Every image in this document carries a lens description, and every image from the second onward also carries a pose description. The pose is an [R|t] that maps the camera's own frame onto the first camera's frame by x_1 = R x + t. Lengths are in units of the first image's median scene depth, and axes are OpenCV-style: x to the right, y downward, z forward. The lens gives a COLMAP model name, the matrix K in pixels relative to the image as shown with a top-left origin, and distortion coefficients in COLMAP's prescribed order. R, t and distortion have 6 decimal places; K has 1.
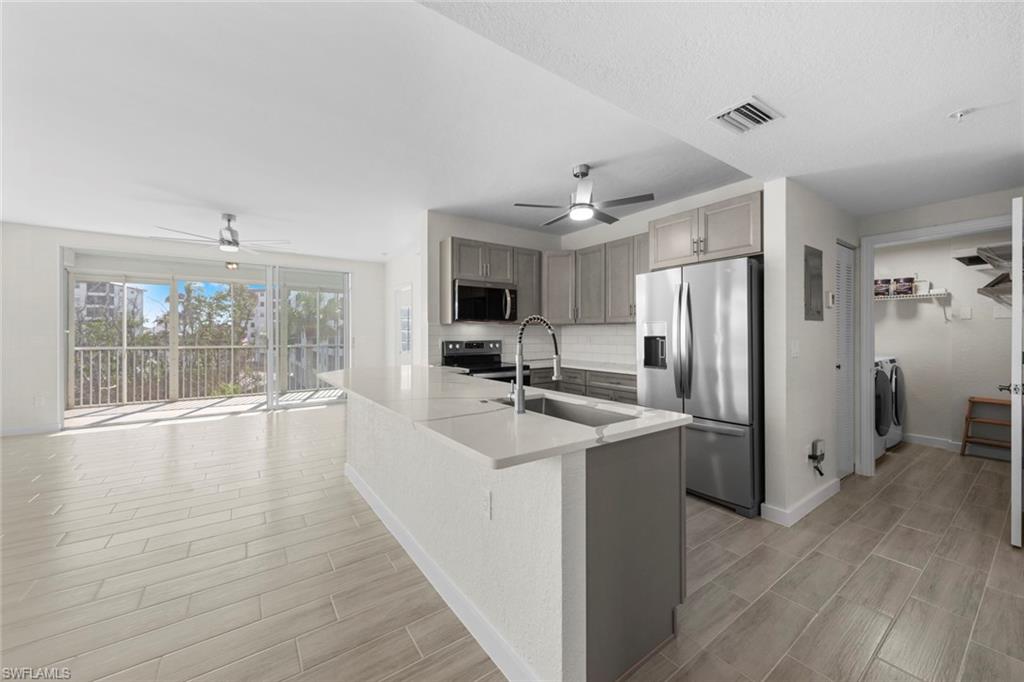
lens RADIAL K [[383.5, 0, 516.8], [0, 383.5, 332.1], [0, 0, 1]] dist [0.007052, -0.002277]
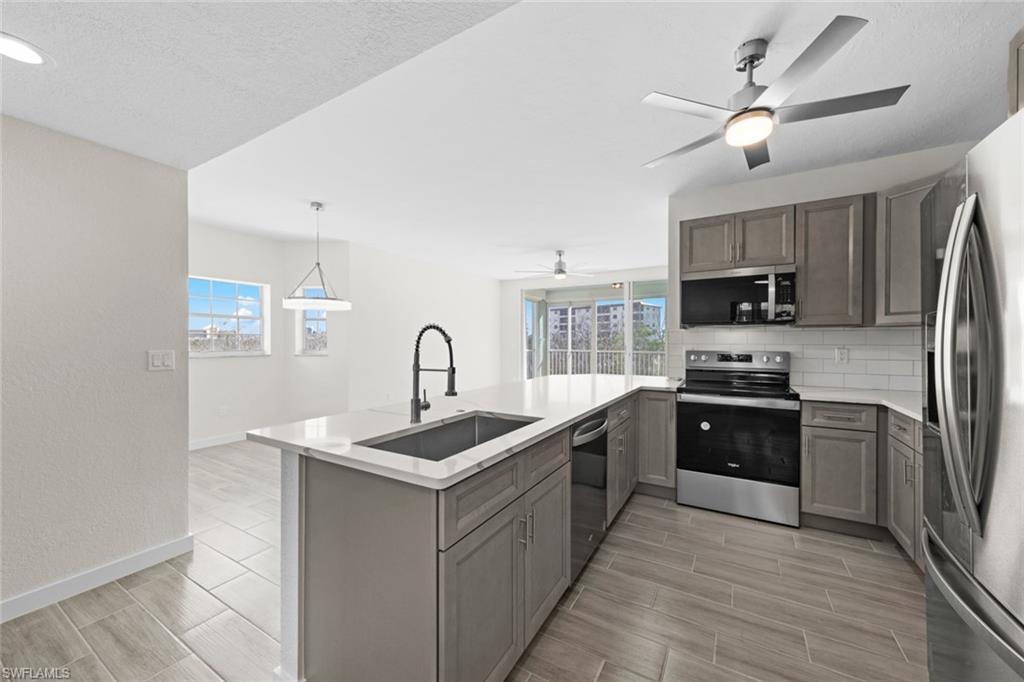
lens RADIAL K [[383.5, 0, 511.2], [0, 383.5, 340.4], [0, 0, 1]] dist [0.007052, -0.002277]
pose [[0.400423, -0.000273, -0.916330, 0.412296], [0.002559, 0.999996, 0.000820, 0.000205], [0.916327, -0.002673, 0.400422, 0.337986]]
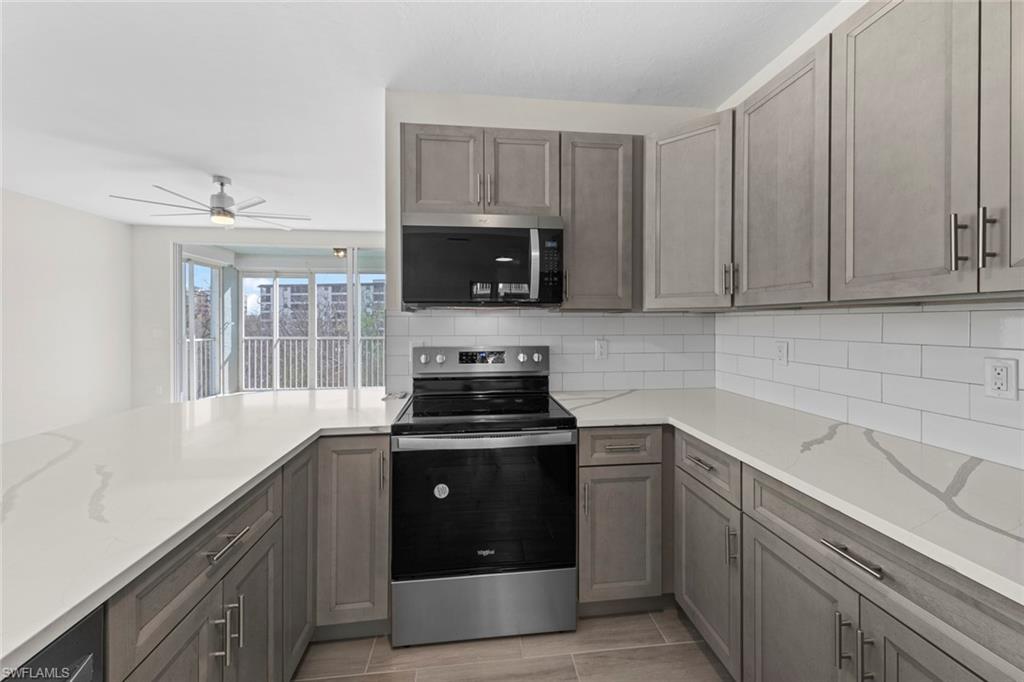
lens RADIAL K [[383.5, 0, 514.9], [0, 383.5, 323.0], [0, 0, 1]] dist [0.007052, -0.002277]
pose [[0.872979, 0.000612, -0.487757, 0.168376], [0.003172, 0.999971, 0.006930, -0.010949], [0.487747, -0.007597, 0.872952, 0.638111]]
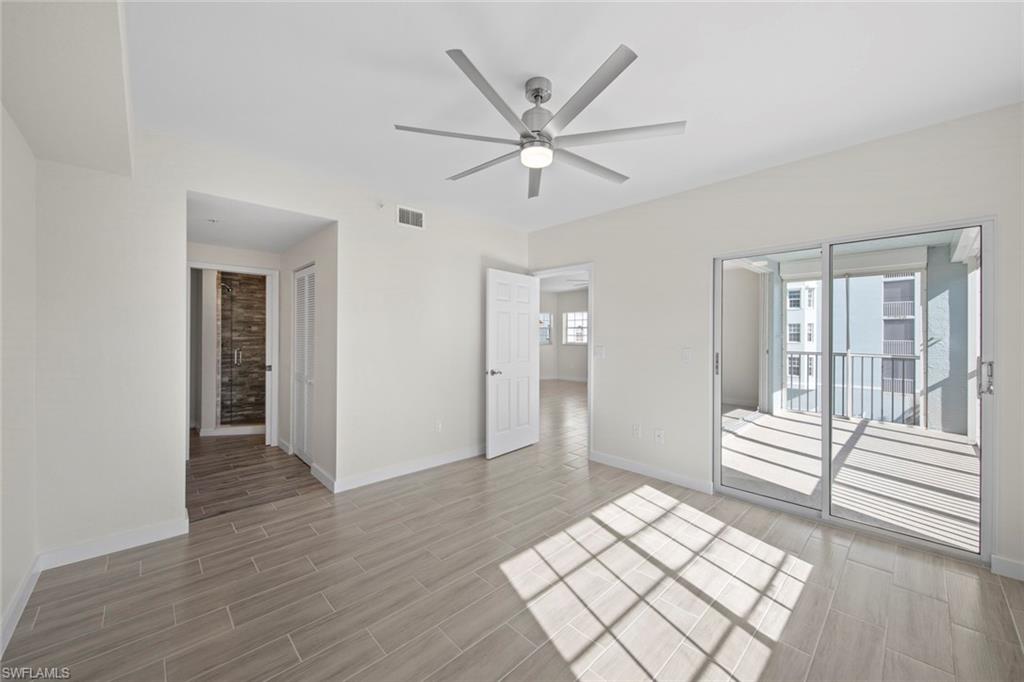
lens RADIAL K [[383.5, 0, 517.7], [0, 383.5, 337.2], [0, 0, 1]] dist [0.007052, -0.002277]
pose [[-0.990109, -0.001335, -0.140294, -0.190290], [-0.001056, 0.999997, -0.002061, -0.001318], [0.140296, -0.001893, -0.990108, 2.616892]]
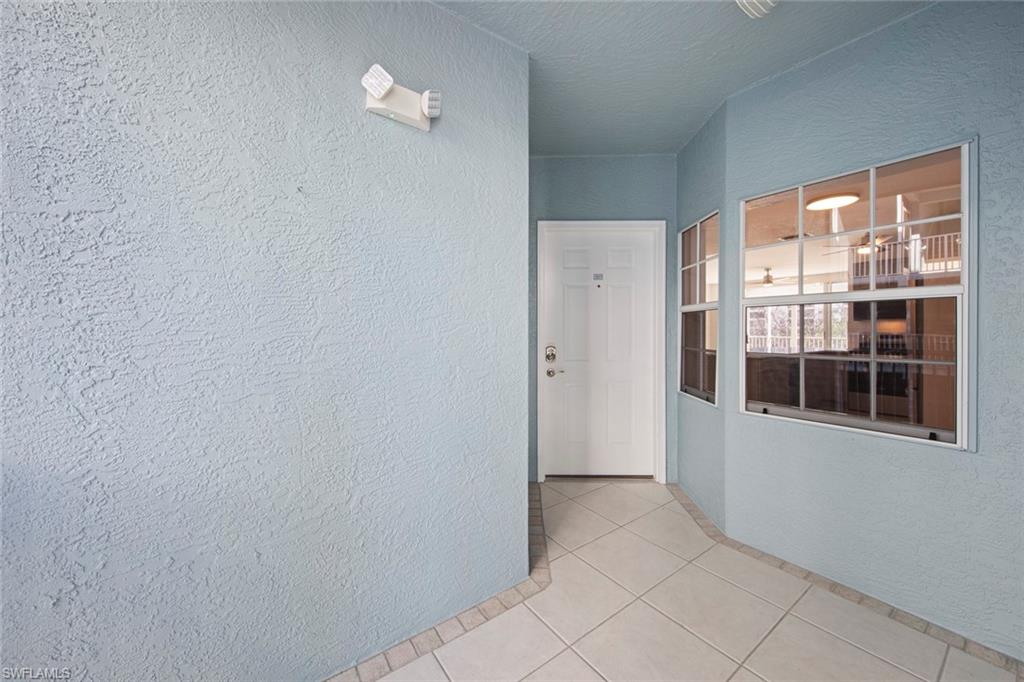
lens RADIAL K [[383.5, 0, 512.2], [0, 383.5, 335.0], [0, 0, 1]] dist [0.007052, -0.002277]
pose [[0.003493, 0.009658, -0.999947, 1.281790], [0.006820, 0.999930, 0.009682, 0.008650], [0.999971, -0.006854, 0.003427, -0.330245]]
